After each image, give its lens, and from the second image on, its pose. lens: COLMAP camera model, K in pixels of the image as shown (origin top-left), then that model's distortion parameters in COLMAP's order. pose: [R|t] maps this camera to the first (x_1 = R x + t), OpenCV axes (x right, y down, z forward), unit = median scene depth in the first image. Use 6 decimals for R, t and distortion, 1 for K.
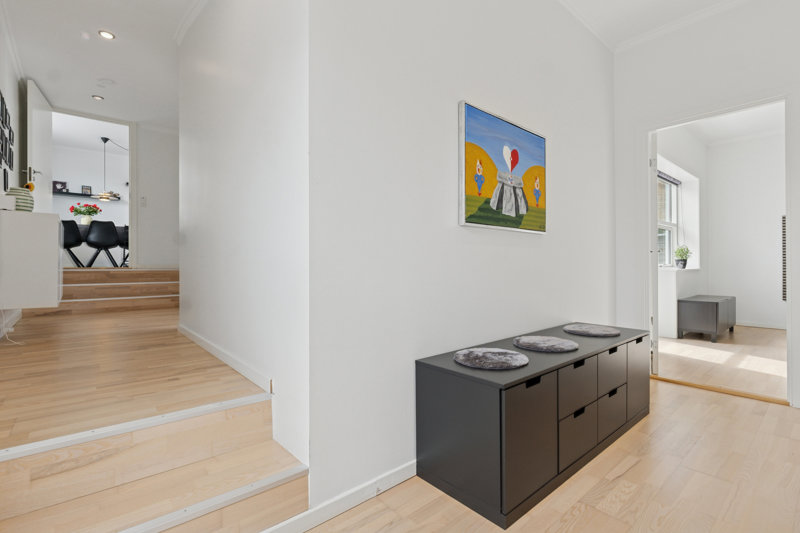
lens RADIAL K [[381.0, 0, 396.9], [0, 381.0, 267.1], [0, 0, 1]] dist [-0.003057, -0.000229]
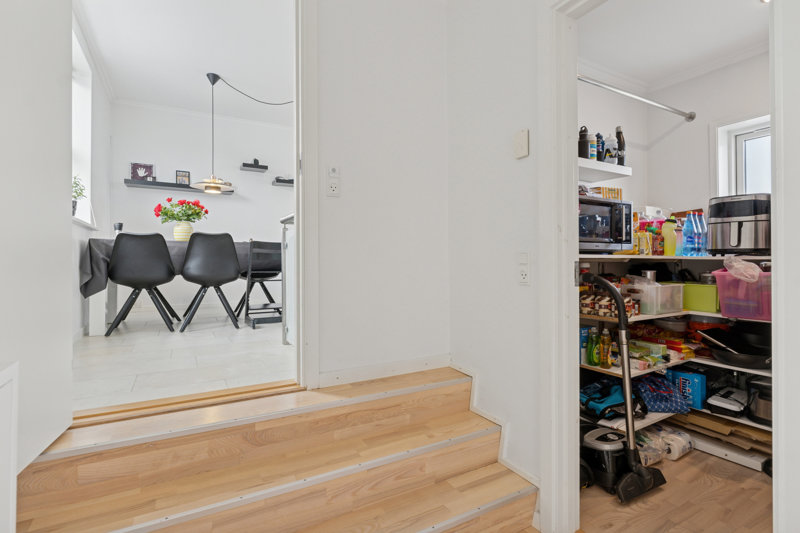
lens RADIAL K [[398.3, 0, 403.1], [0, 398.3, 262.2], [0, 0, 1]] dist [-0.000785, -0.000135]
pose [[0.983630, -0.001569, -0.180193, -0.418286], [0.001871, 0.999997, 0.001504, -0.080458], [0.180190, -0.001817, 0.983630, 0.513629]]
